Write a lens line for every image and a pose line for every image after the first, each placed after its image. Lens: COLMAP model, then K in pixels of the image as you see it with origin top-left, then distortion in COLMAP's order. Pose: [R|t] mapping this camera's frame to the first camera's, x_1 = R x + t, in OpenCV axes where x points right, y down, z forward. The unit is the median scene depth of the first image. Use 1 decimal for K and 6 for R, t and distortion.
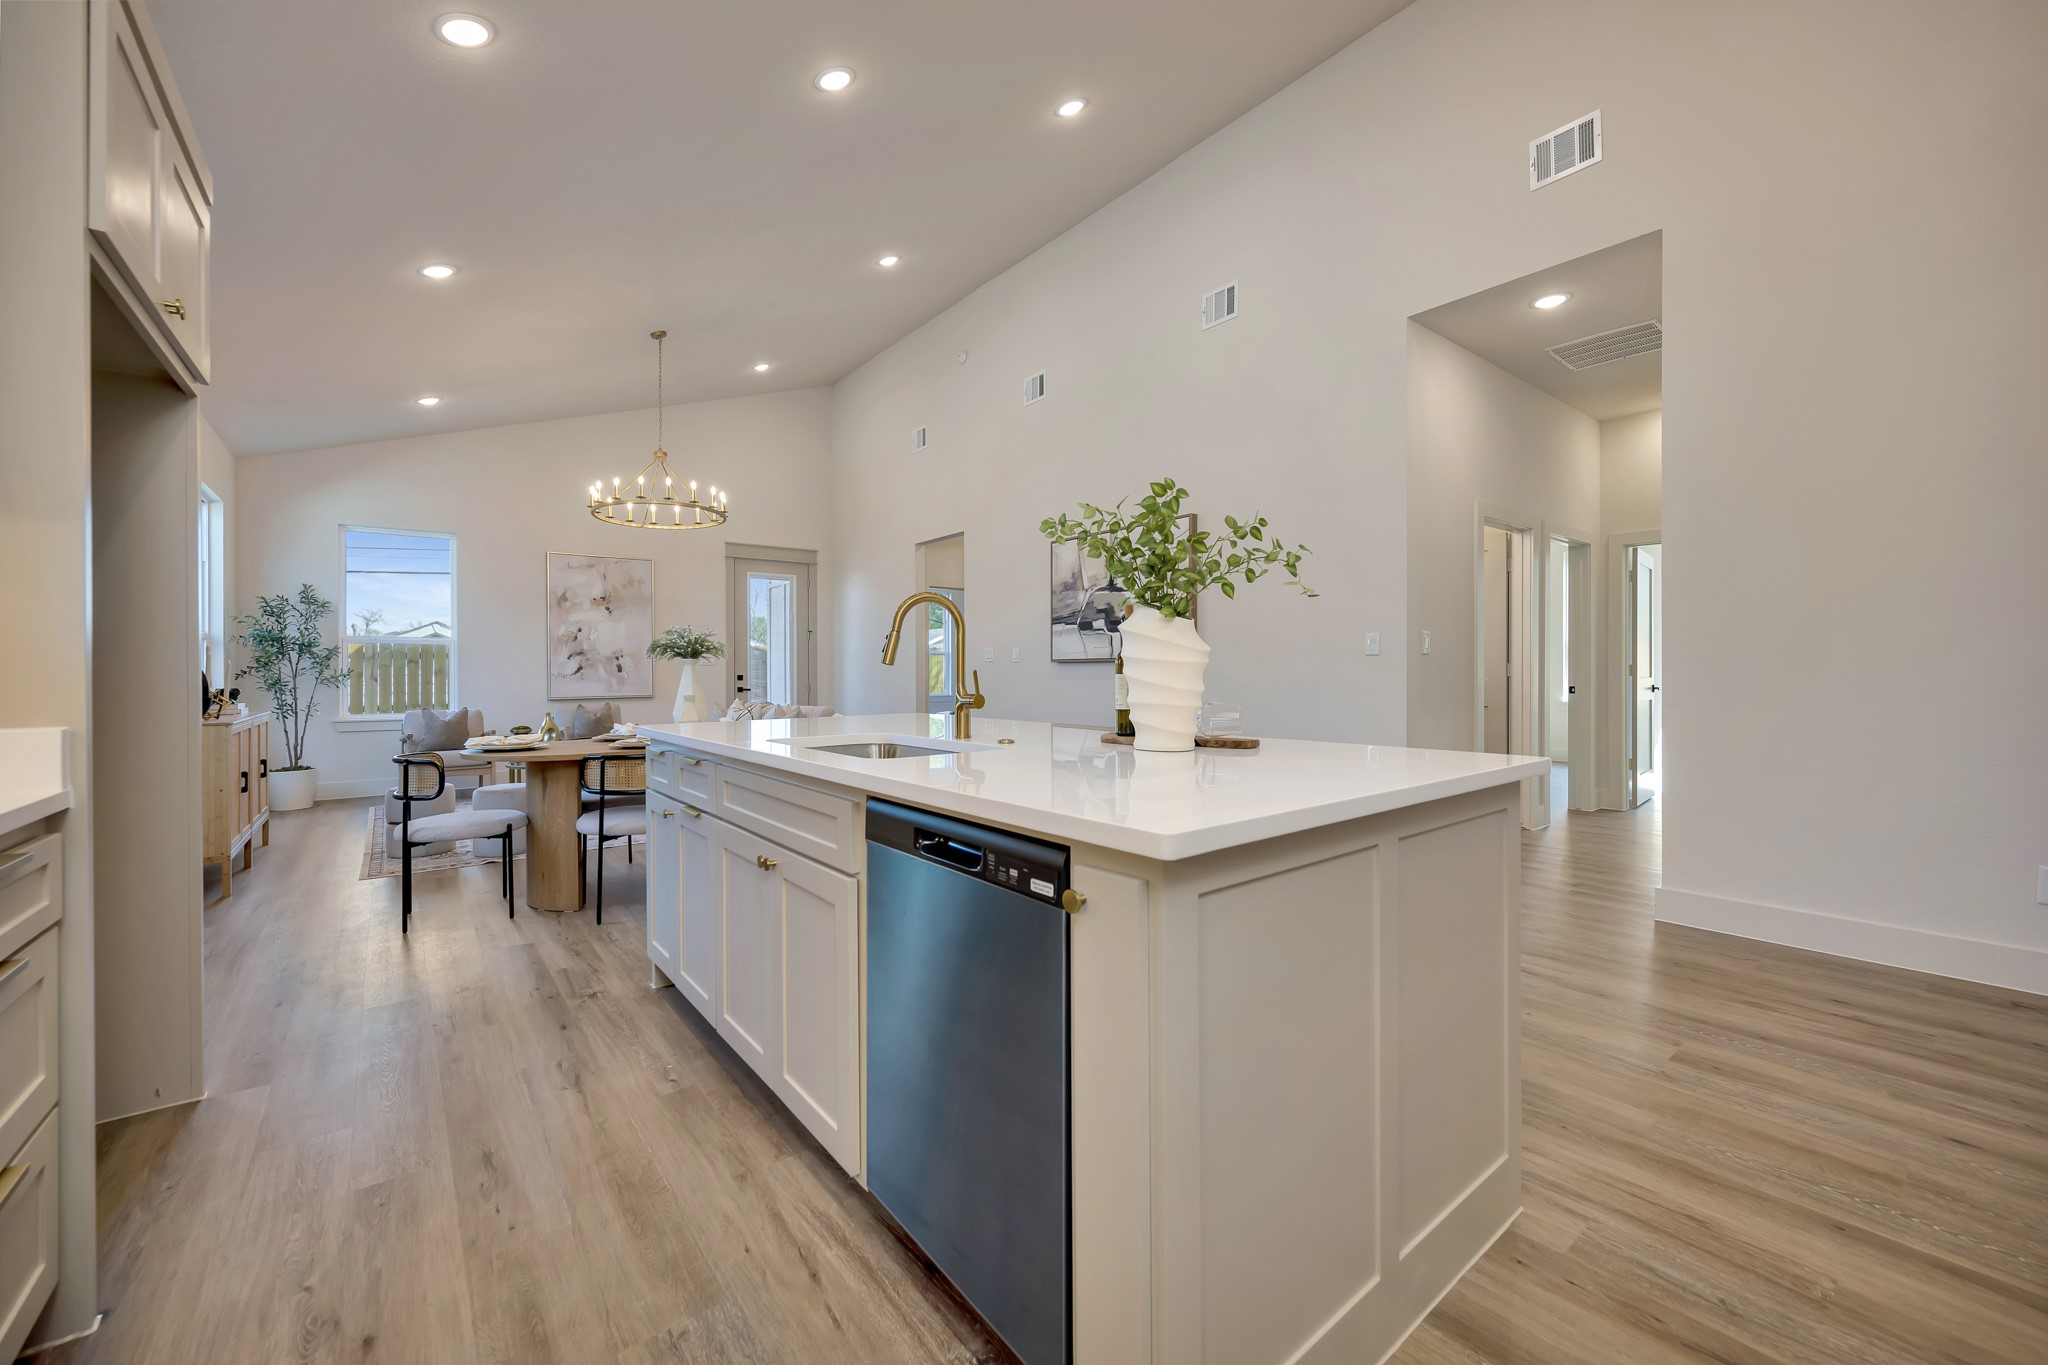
lens RADIAL K [[803.9, 0, 1024.0], [0, 803.9, 682.5], [0, 0, 1]] dist [0.000522, 0.000583]
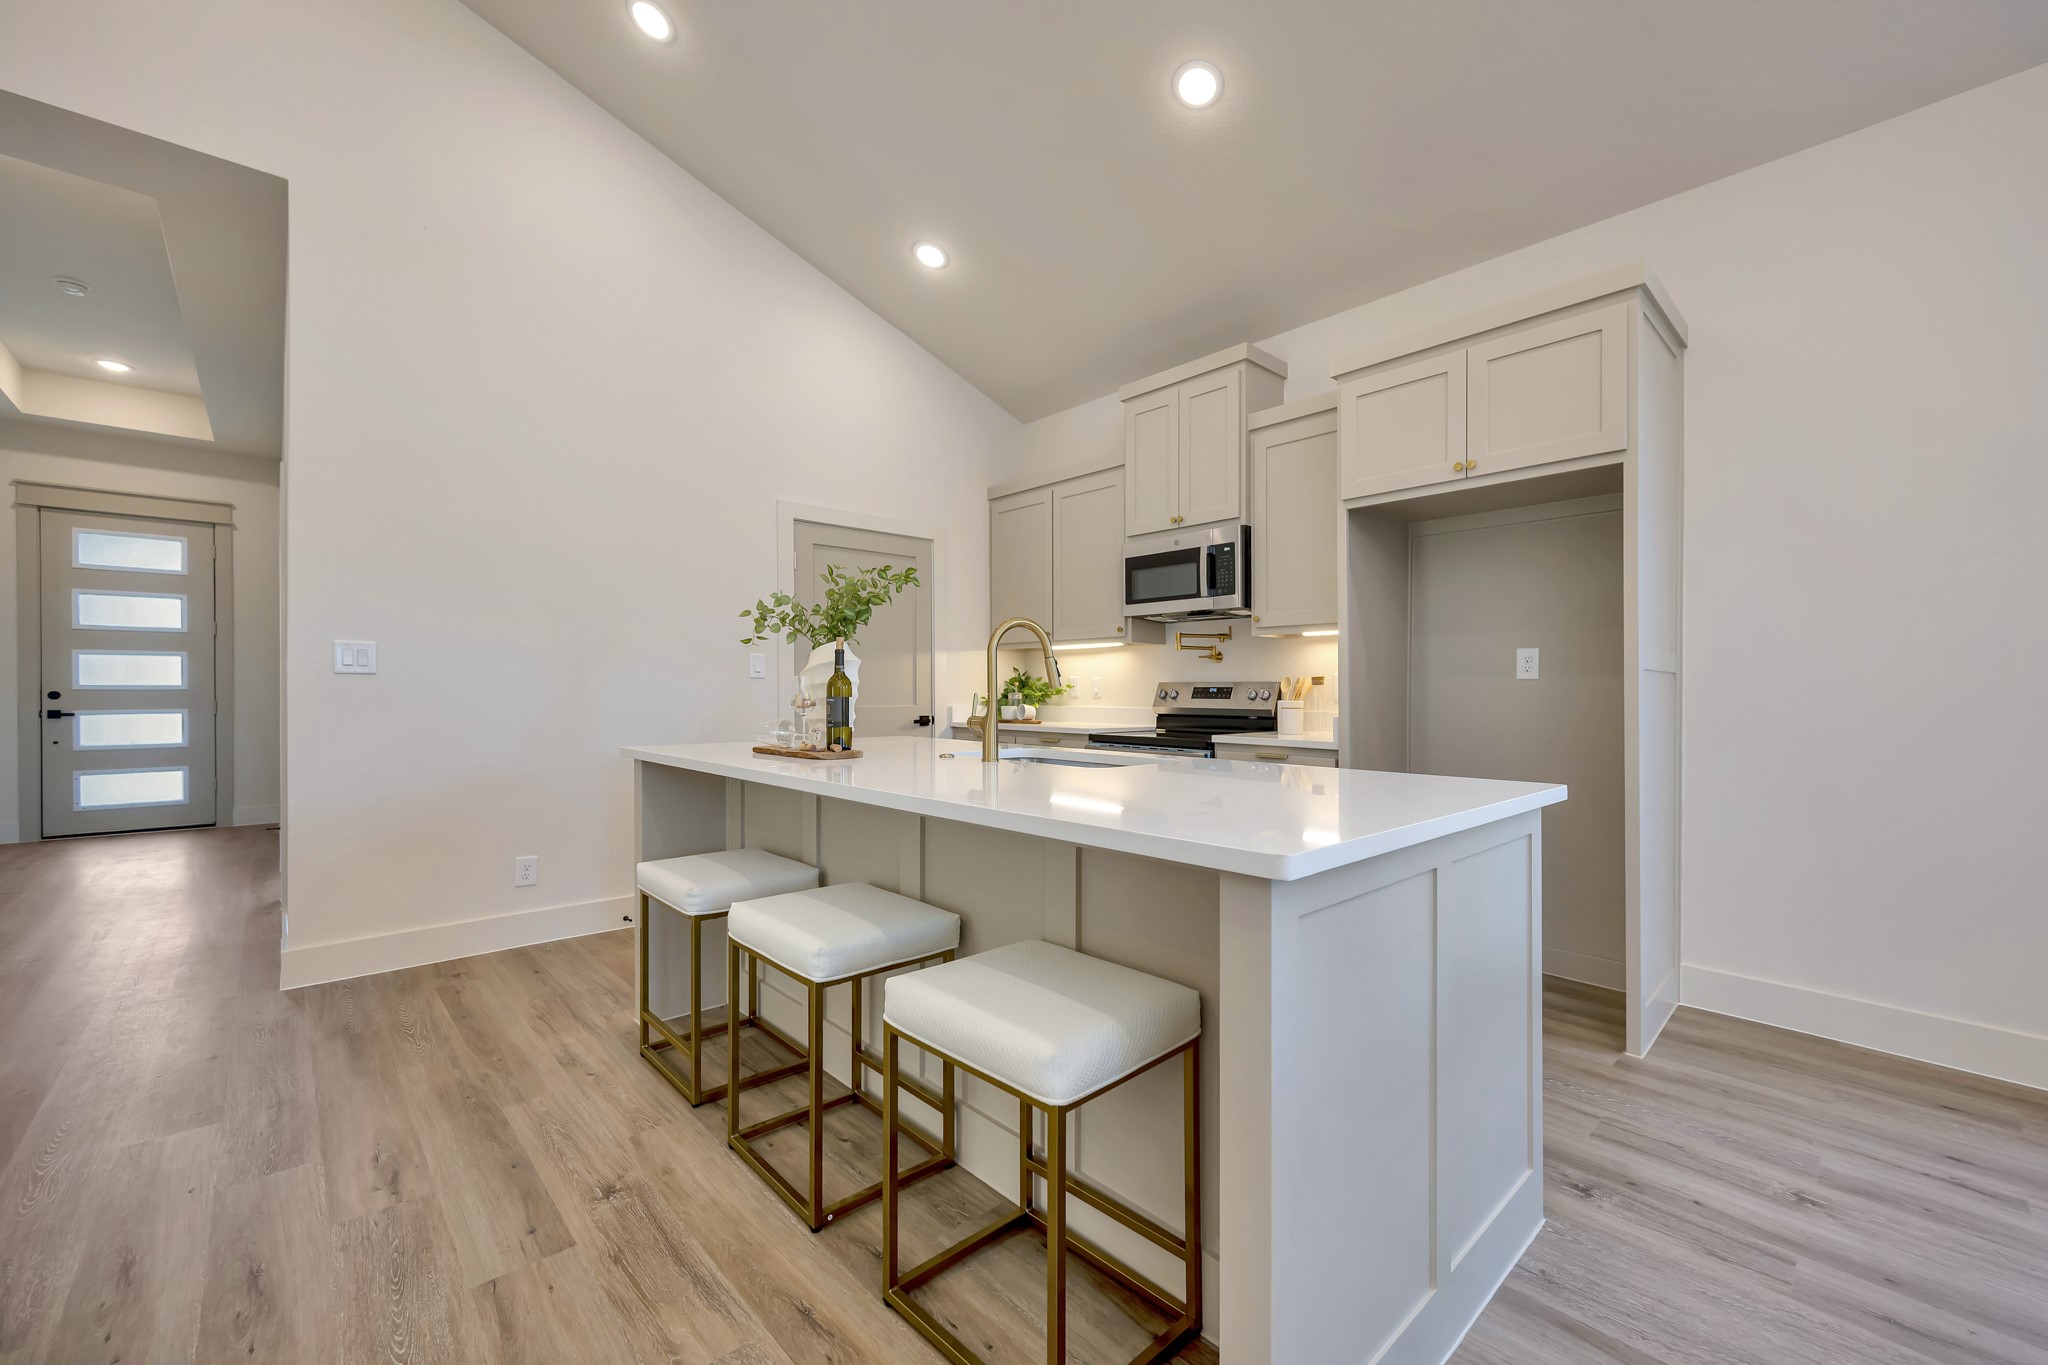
lens RADIAL K [[826.4, 0, 1054.8], [0, 826.4, 686.6], [0, 0, 1]] dist [0.010250, 0.000033]
pose [[-0.995358, 0.002635, -0.096201, -0.017800], [0.001774, 0.999958, 0.009039, -0.010519], [0.096220, 0.008827, -0.995321, 0.623006]]
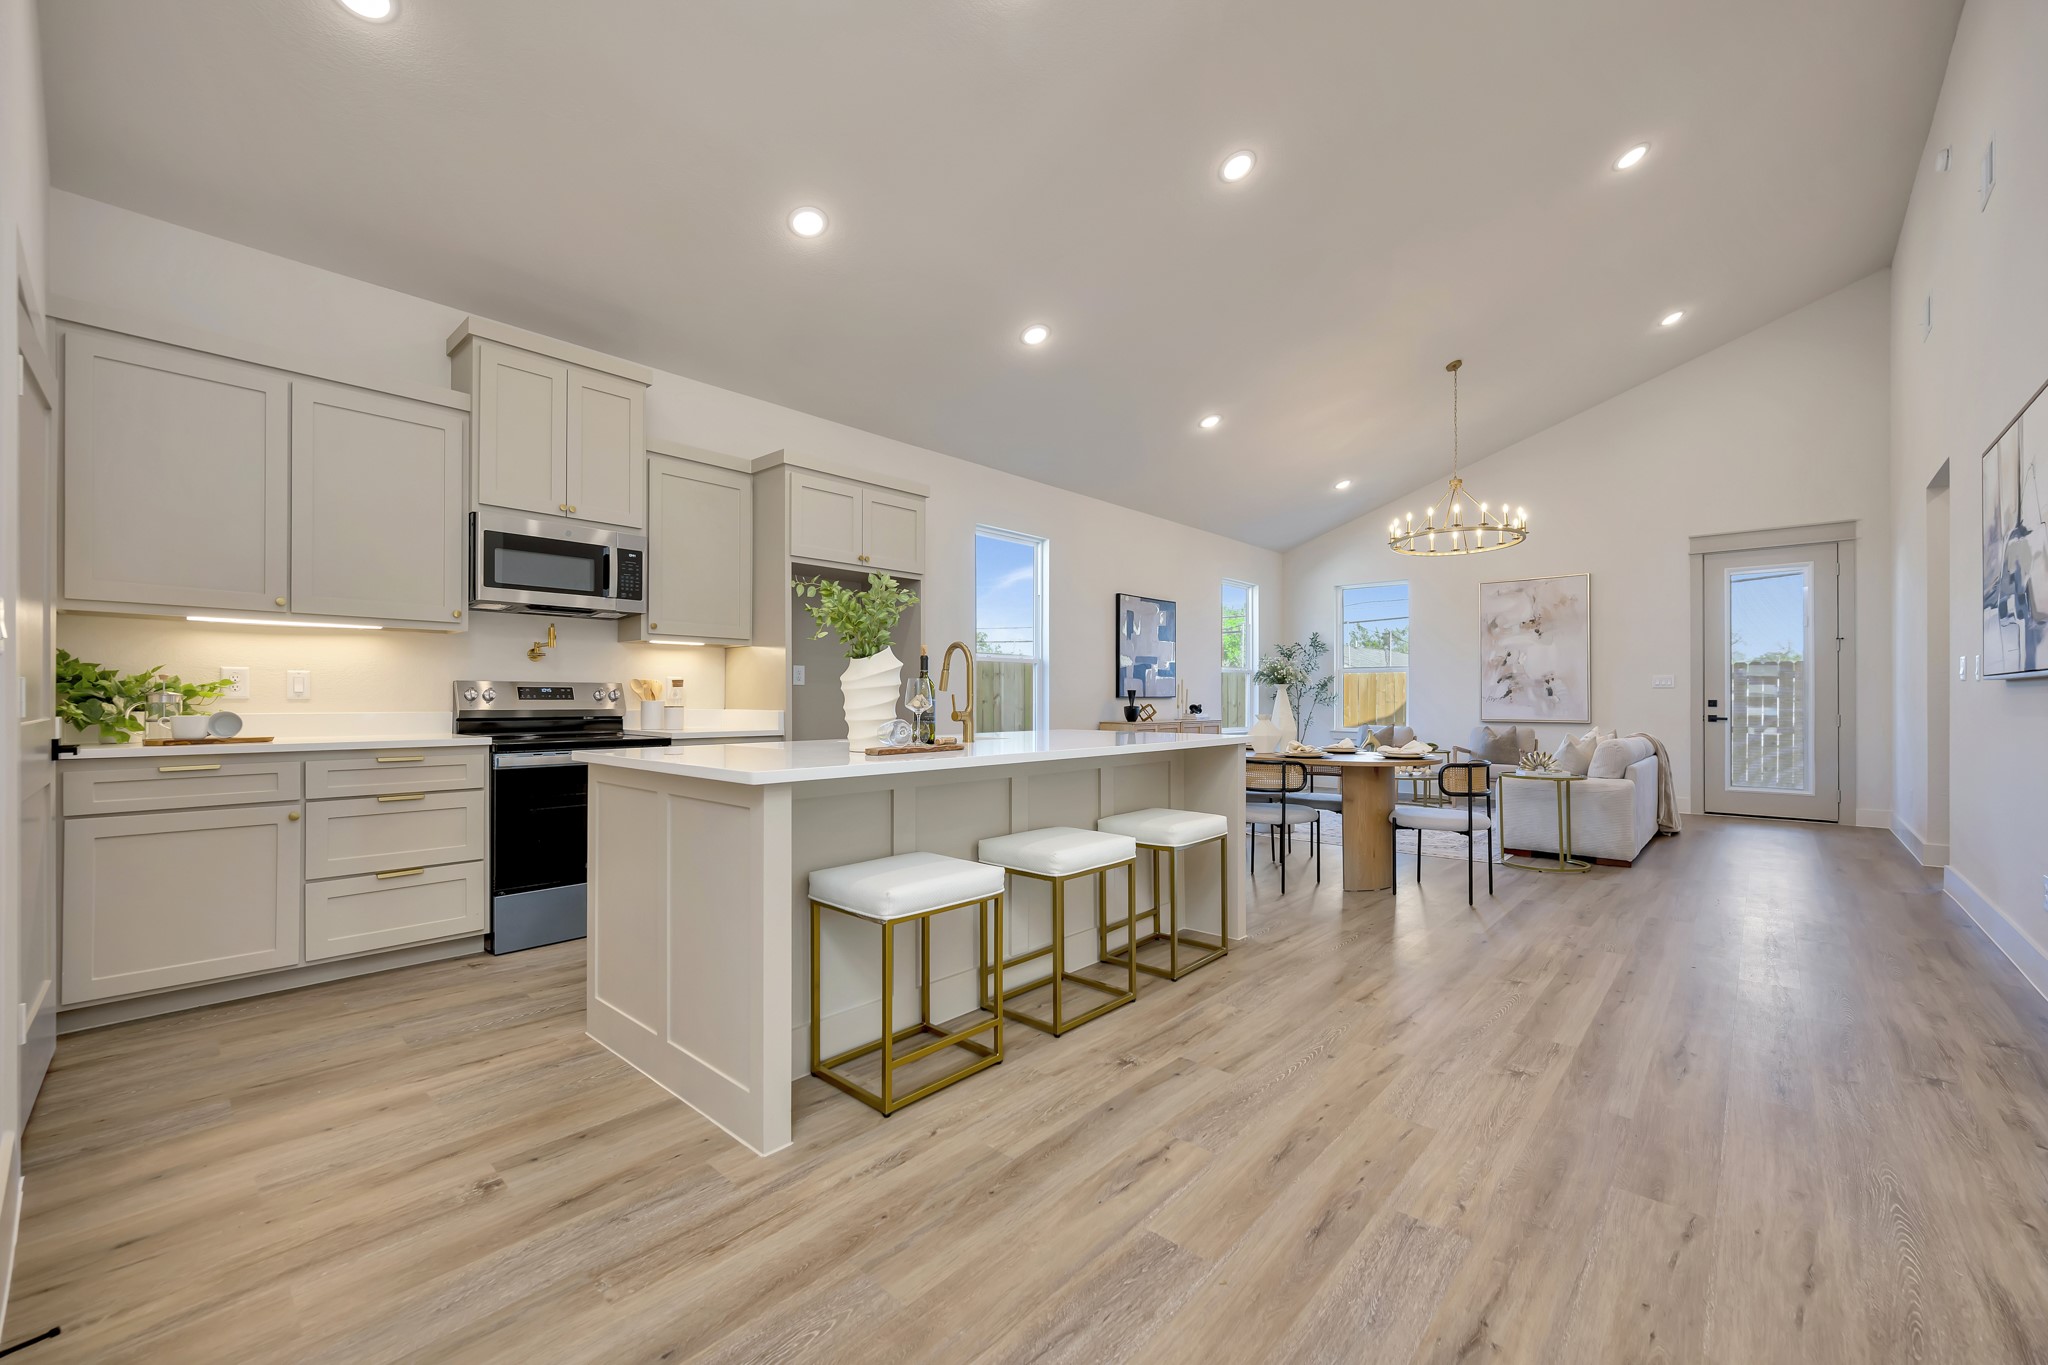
lens RADIAL K [[803.9, 0, 1024.0], [0, 803.9, 682.5], [0, 0, 1]] dist [0.000522, 0.000583]
pose [[0.168474, -0.012693, -0.985624, 0.411599], [-0.016094, 0.999748, -0.015626, -0.004341], [0.985575, 0.018495, 0.168228, 0.260822]]
